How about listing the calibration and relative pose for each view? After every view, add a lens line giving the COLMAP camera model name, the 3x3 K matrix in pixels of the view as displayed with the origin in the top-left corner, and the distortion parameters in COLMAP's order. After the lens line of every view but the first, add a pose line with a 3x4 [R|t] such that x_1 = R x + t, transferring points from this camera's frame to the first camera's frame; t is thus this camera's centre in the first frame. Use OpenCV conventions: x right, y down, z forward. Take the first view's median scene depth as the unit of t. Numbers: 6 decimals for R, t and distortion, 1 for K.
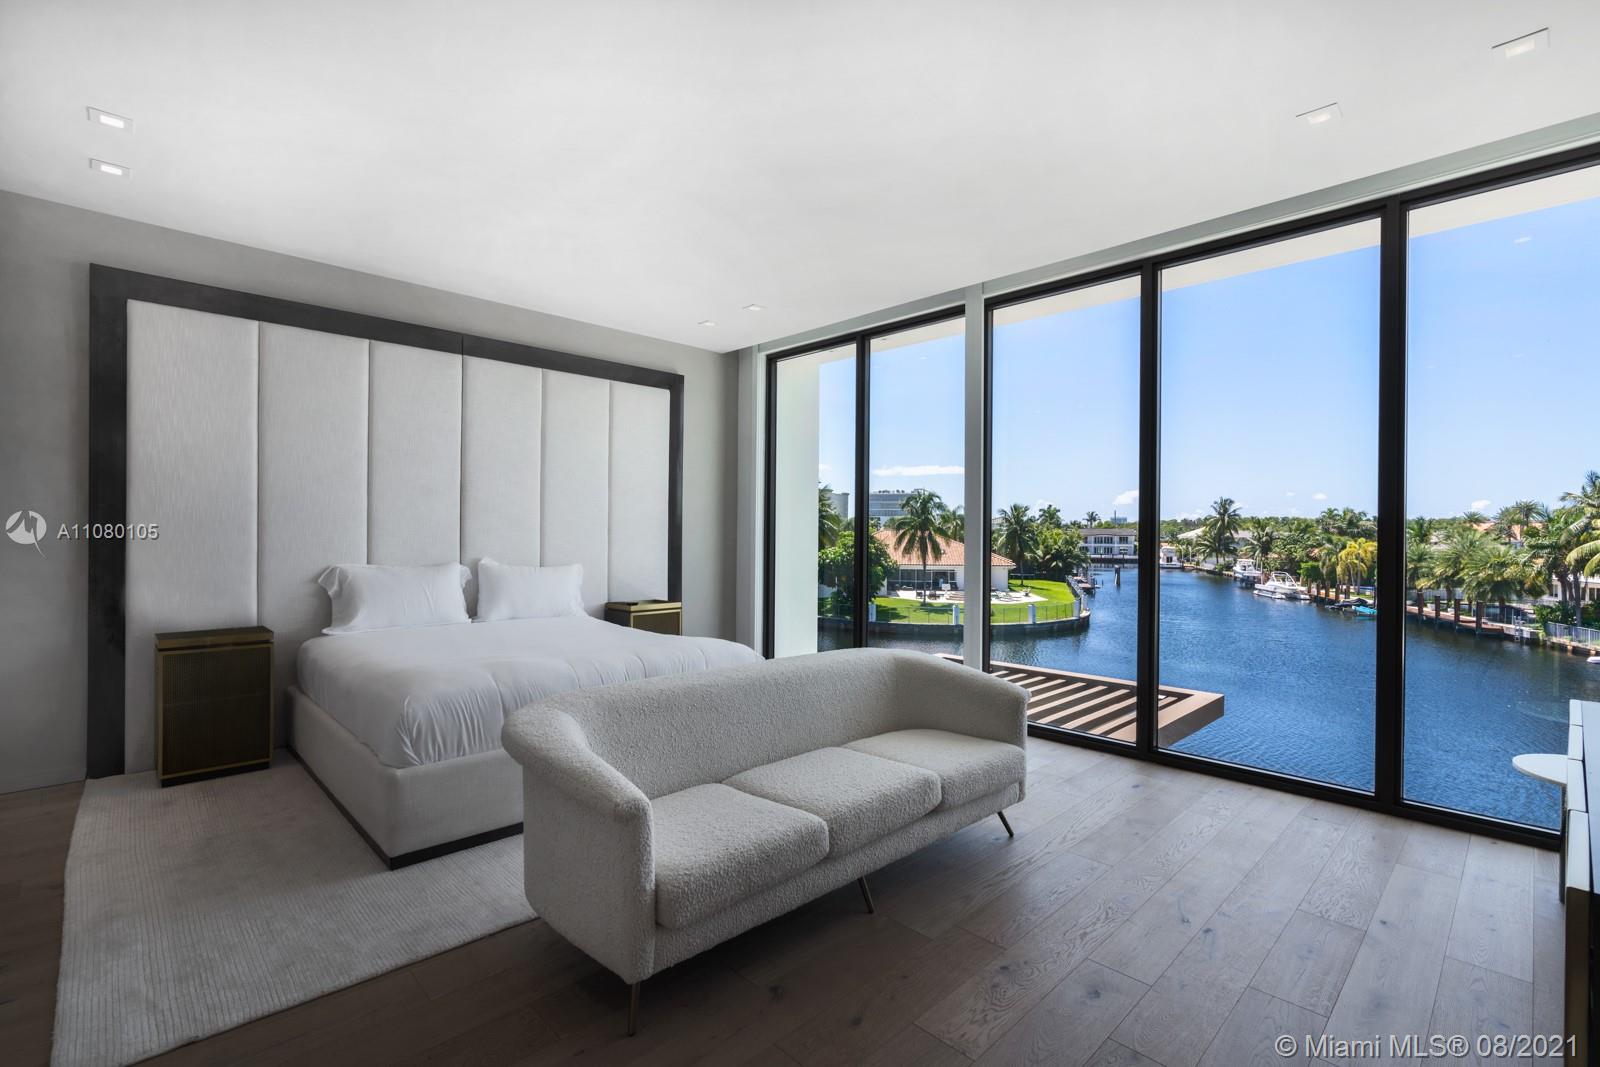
lens RADIAL K [[730.2, 0, 800.0], [0, 730.2, 533.5], [0, 0, 1]] dist [-0.004869, 0.001005]
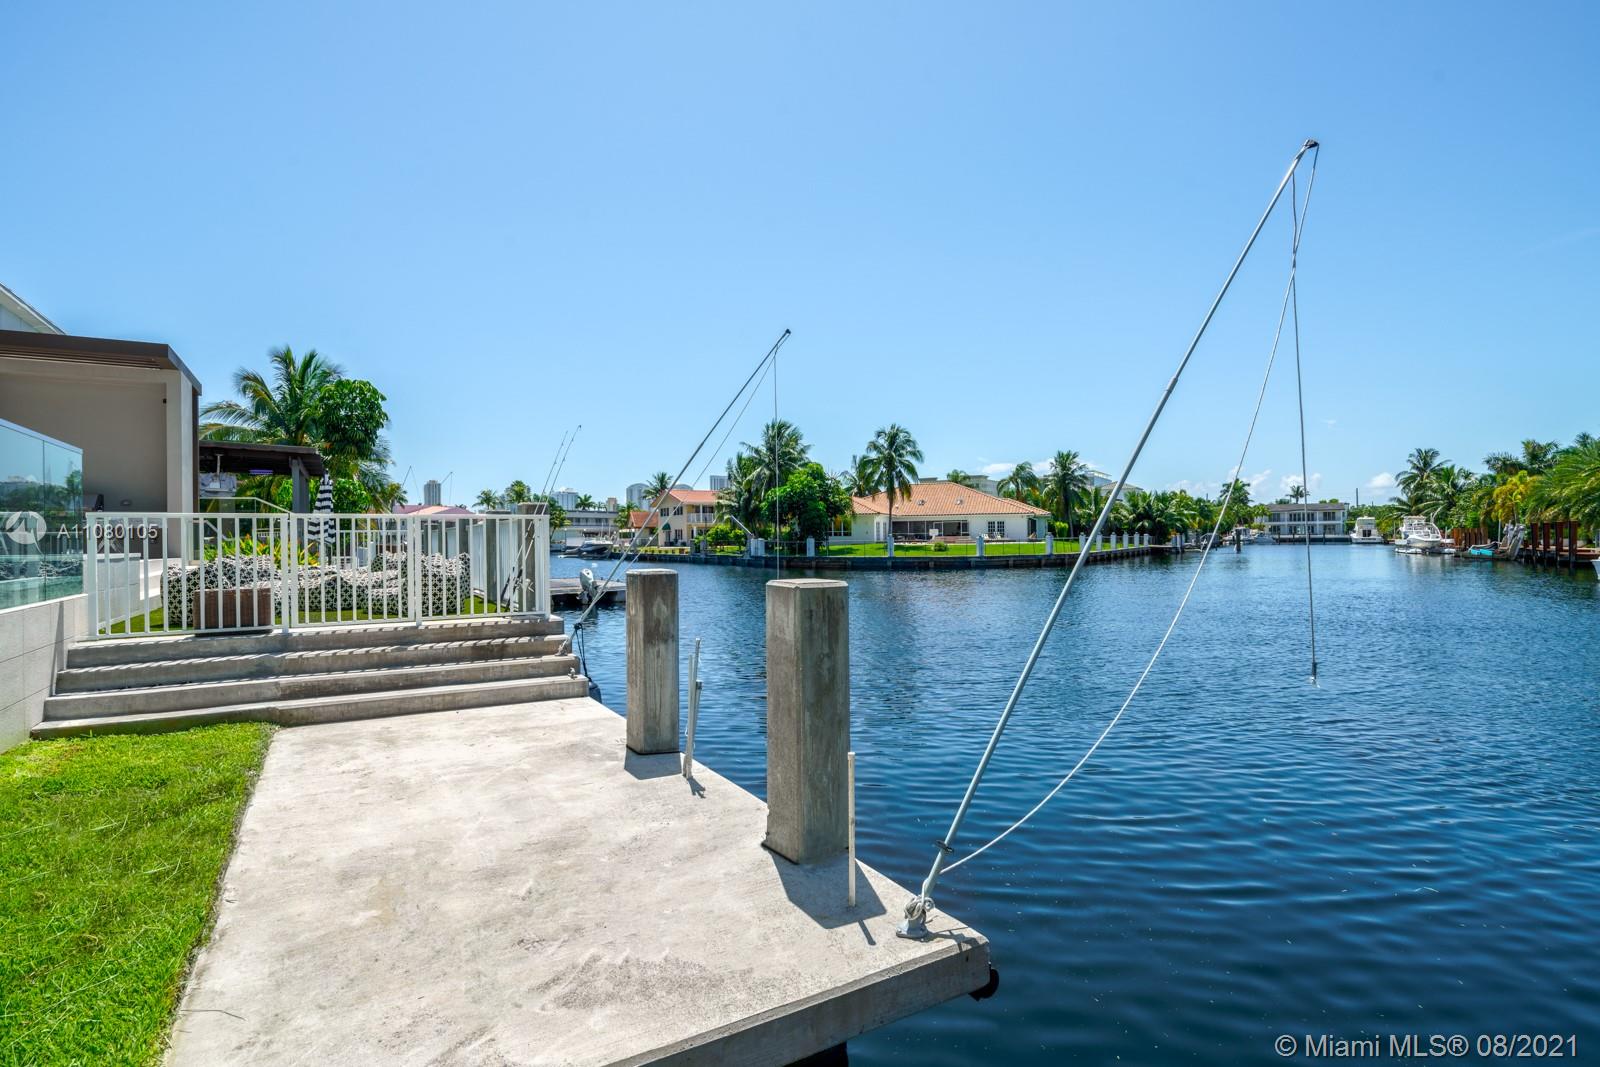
lens RADIAL K [[805.4, 0, 800.0], [0, 805.4, 533.5], [0, 0, 1]] dist [0.018269, 0.000099]
pose [[0.969648, -0.019808, -0.243703, 0.221955], [0.017702, 0.999785, -0.010830, 0.064844], [0.243865, 0.006187, 0.969789, -0.029915]]
